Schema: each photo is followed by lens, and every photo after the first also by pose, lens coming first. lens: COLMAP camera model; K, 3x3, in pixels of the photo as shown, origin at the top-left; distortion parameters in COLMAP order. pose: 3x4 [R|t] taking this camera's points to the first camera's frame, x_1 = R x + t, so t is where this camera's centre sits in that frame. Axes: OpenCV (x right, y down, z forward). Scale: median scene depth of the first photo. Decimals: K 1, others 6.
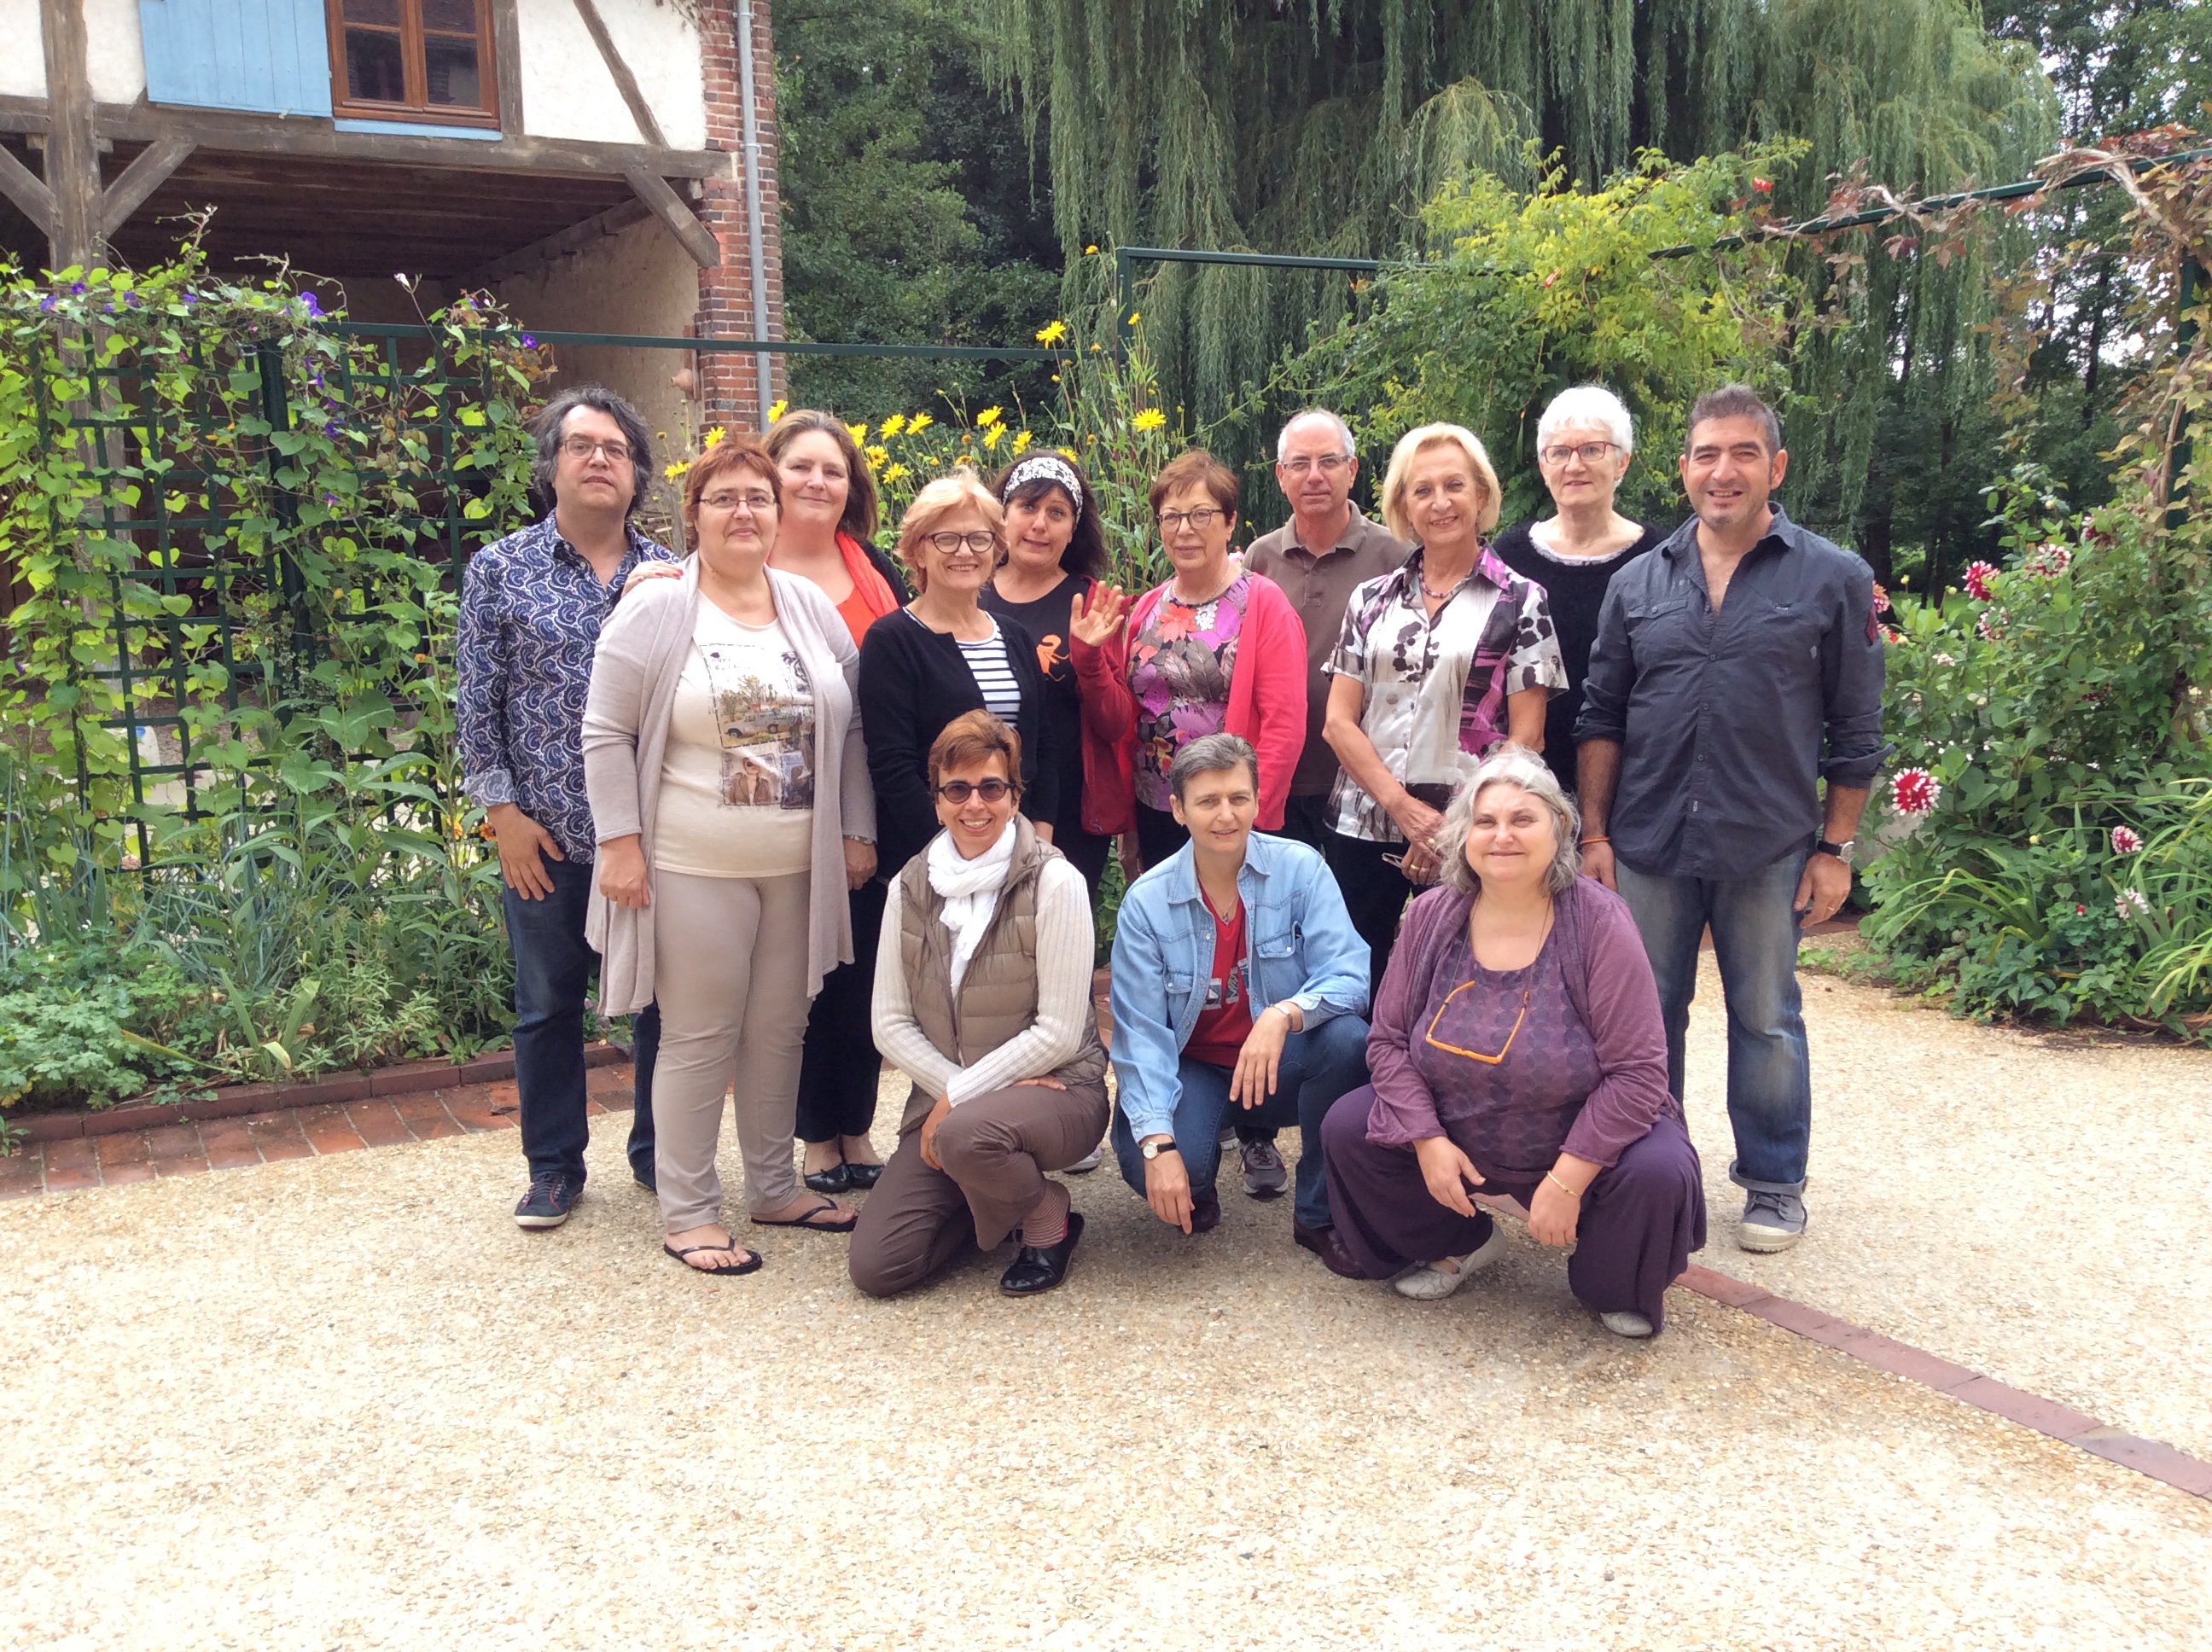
lens RADIAL K [[2012.7, 0, 1172.2], [0, 2012.7, 825.1], [0, 0, 1]] dist [0.106800, -0.195339]
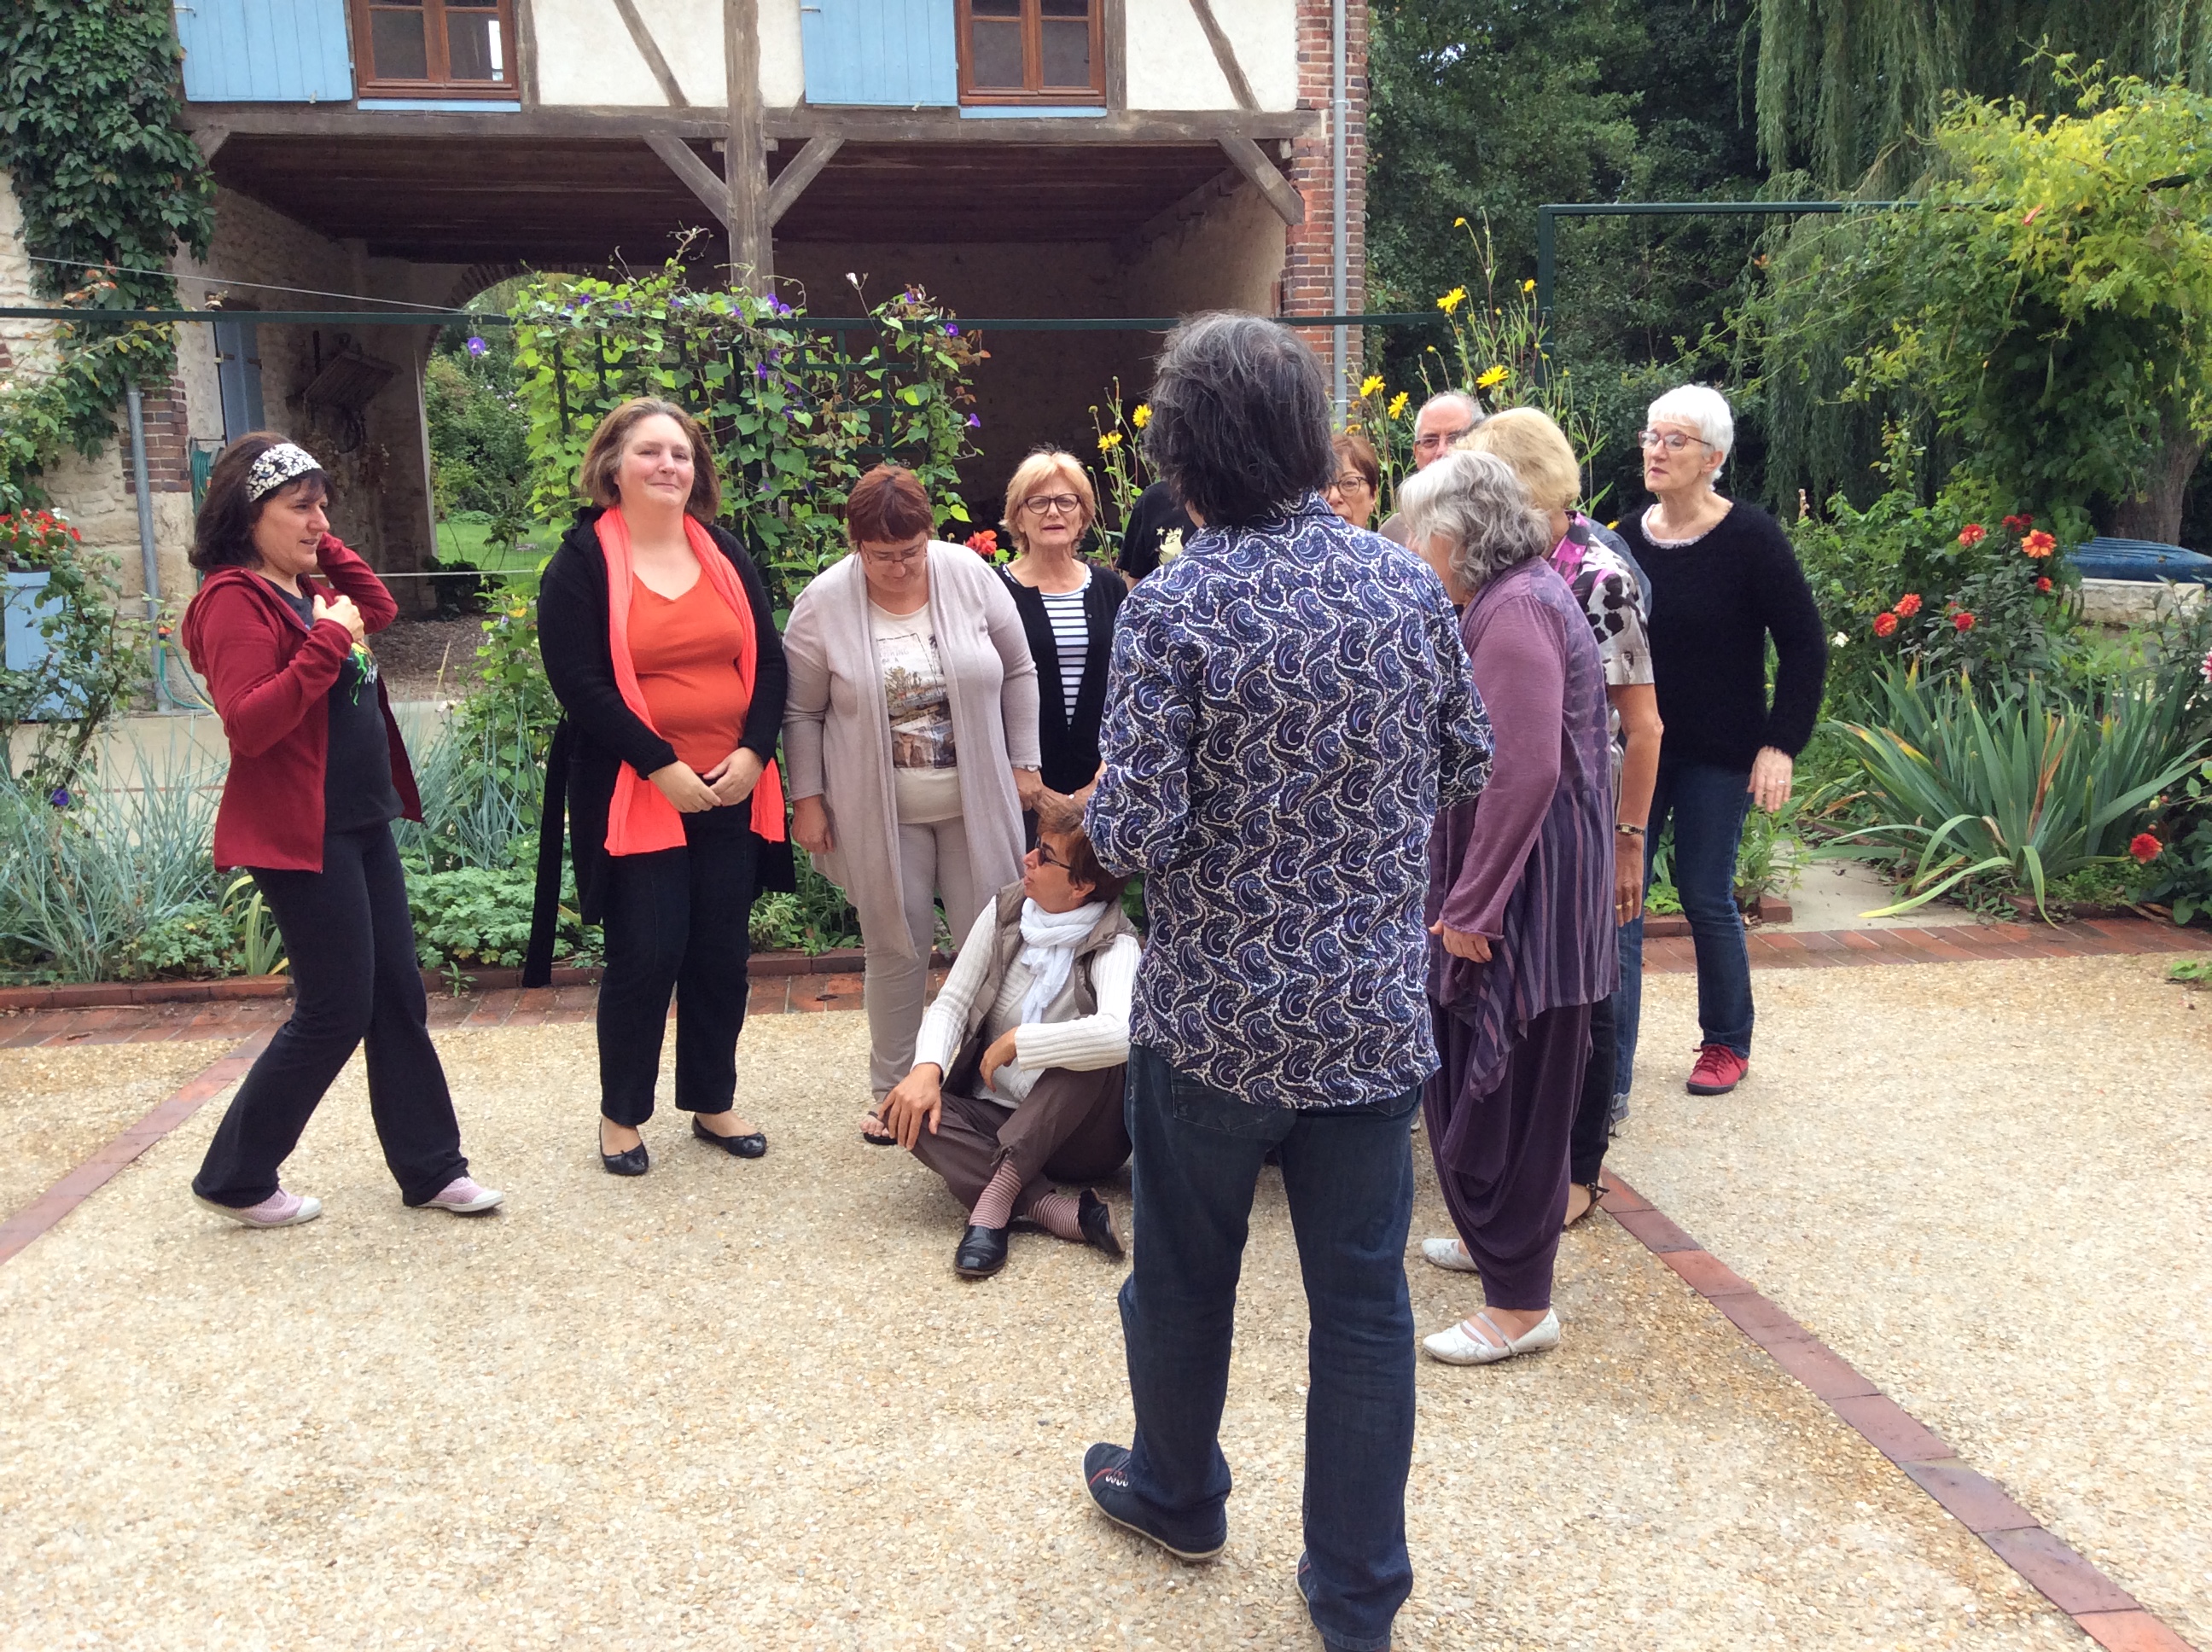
lens RADIAL K [[2020.3, 0, 1174.1], [0, 2020.3, 861.3], [0, 0, 1]] dist [0.122734, -0.257781]
pose [[0.930853, 0.069347, -0.358753, 0.242118], [-0.050616, 0.996832, 0.061355, -0.019187], [0.361872, -0.038954, 0.931414, -0.026154]]
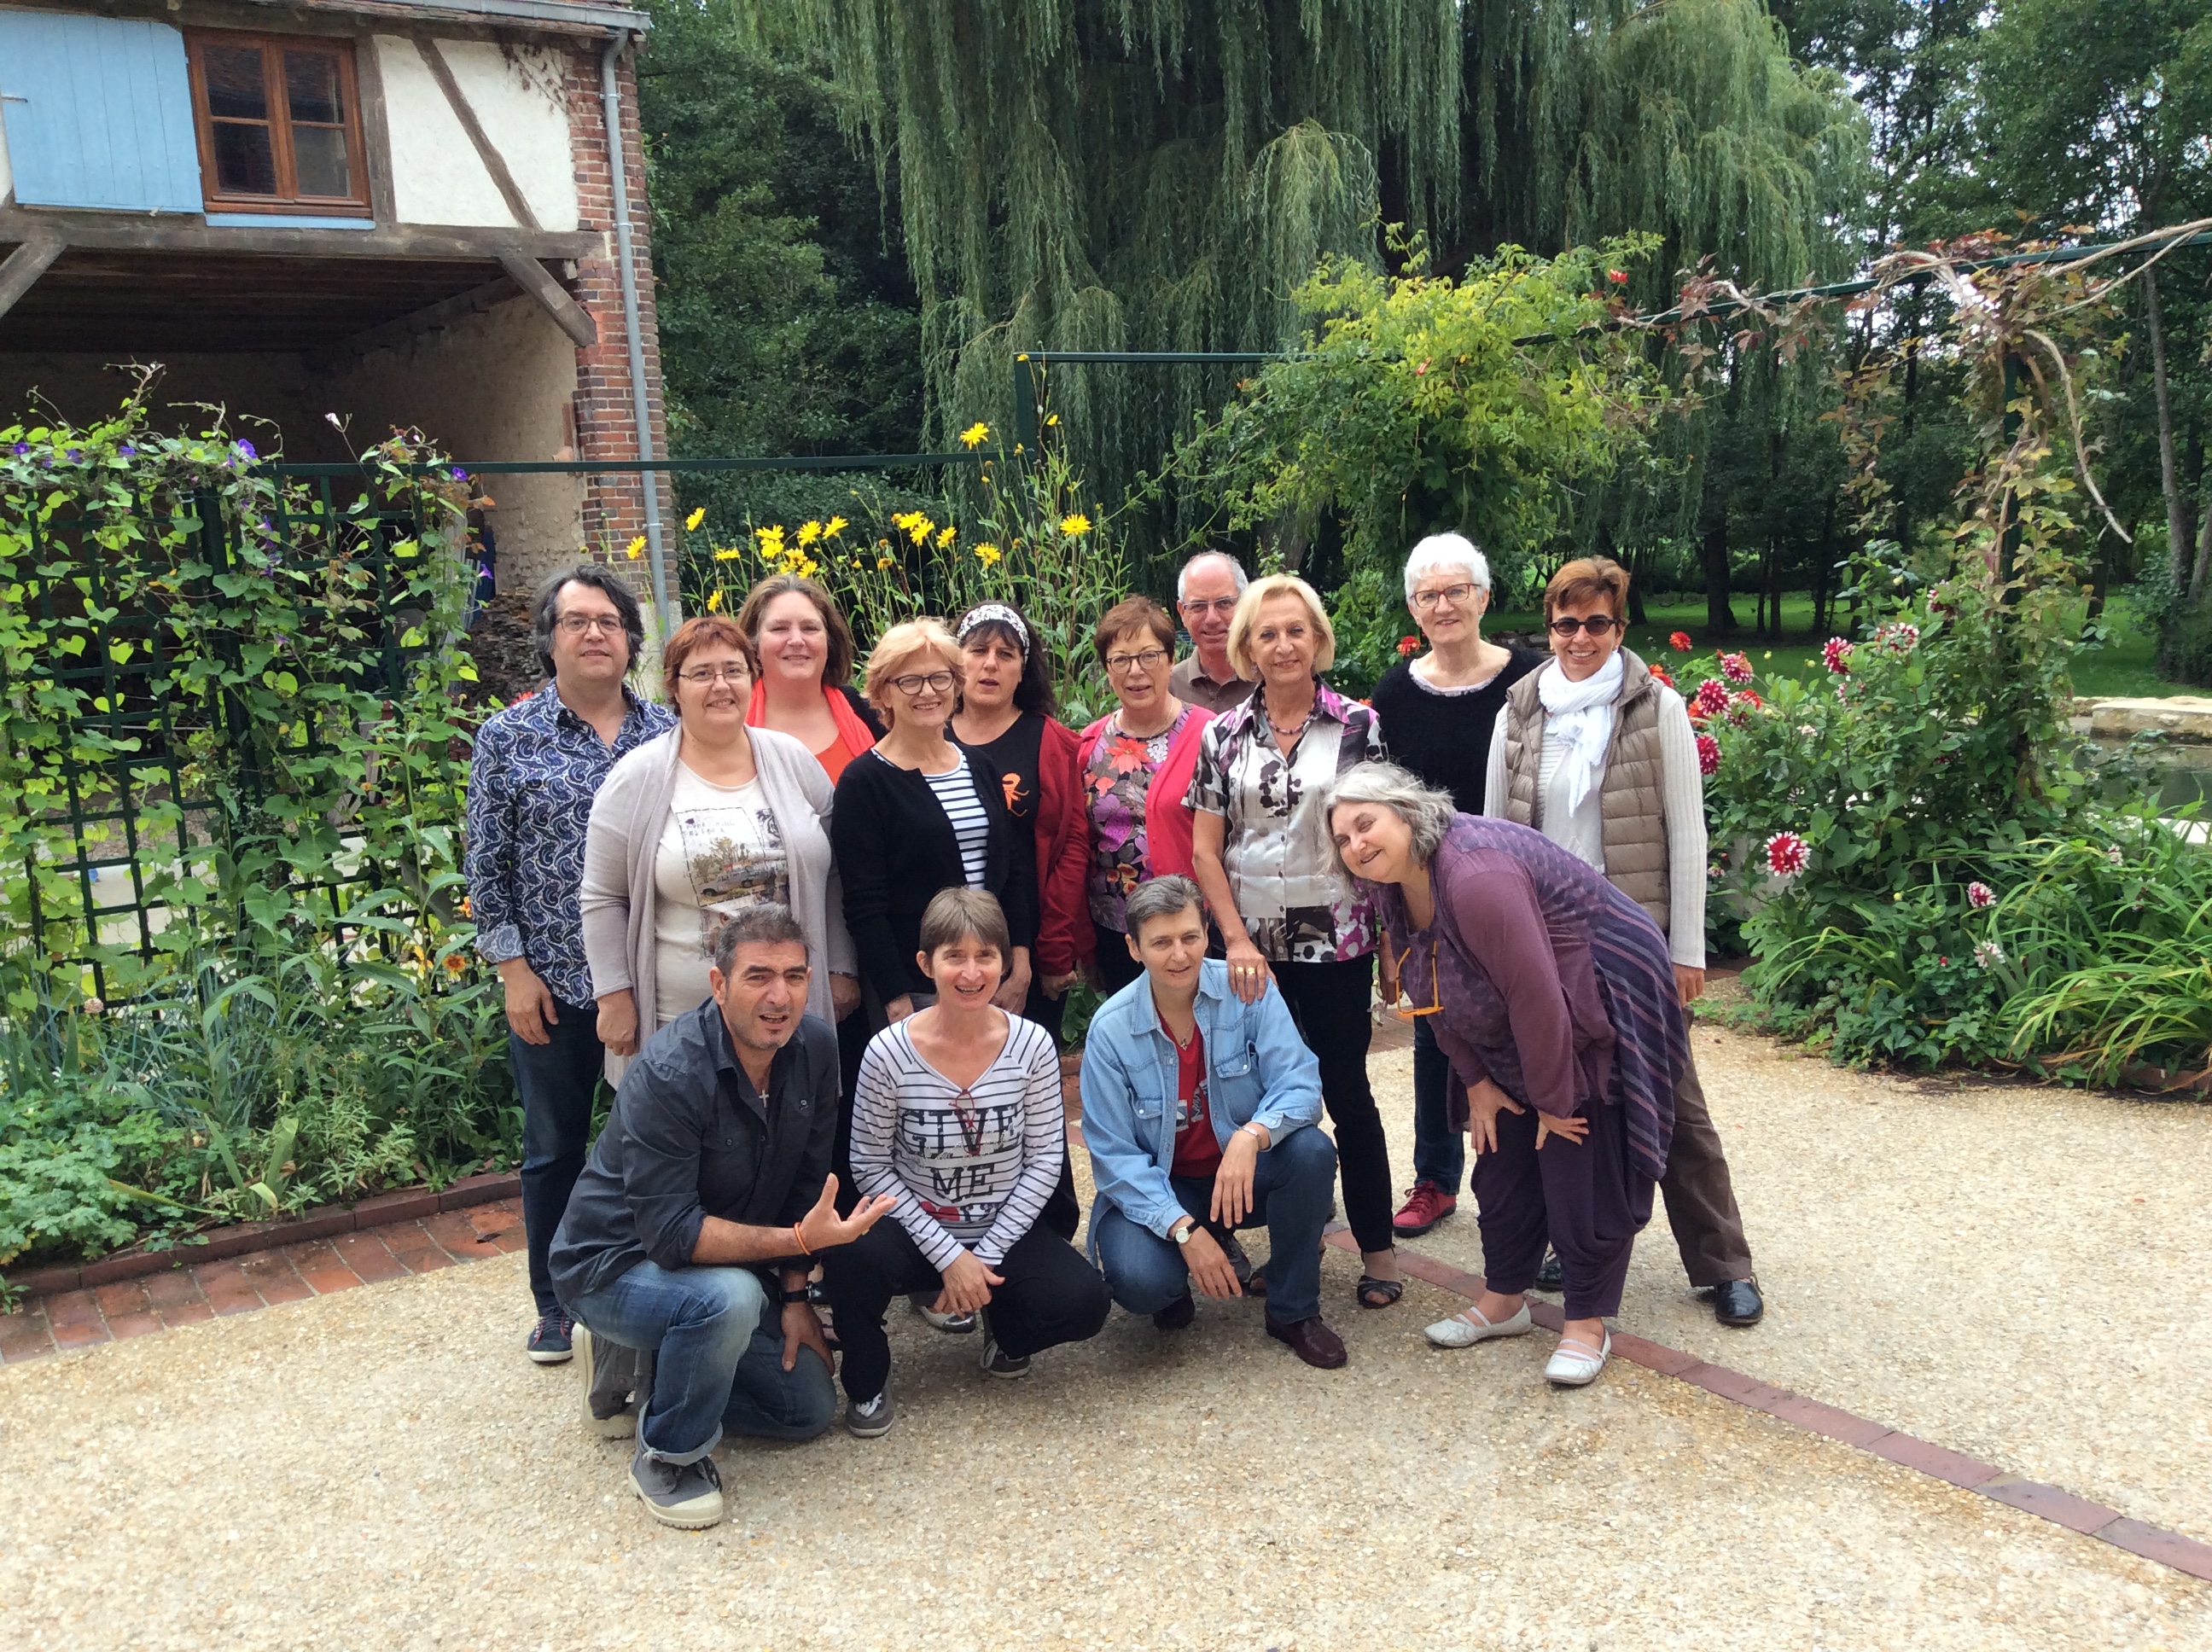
lens RADIAL K [[2012.7, 0, 1172.2], [0, 2012.7, 825.1], [0, 0, 1]] dist [0.106800, -0.195339]
pose [[0.996738, -0.040698, 0.069699, -0.037859], [0.041050, 0.999150, -0.003633, -0.044567], [-0.069492, 0.006483, 0.997561, -0.055525]]
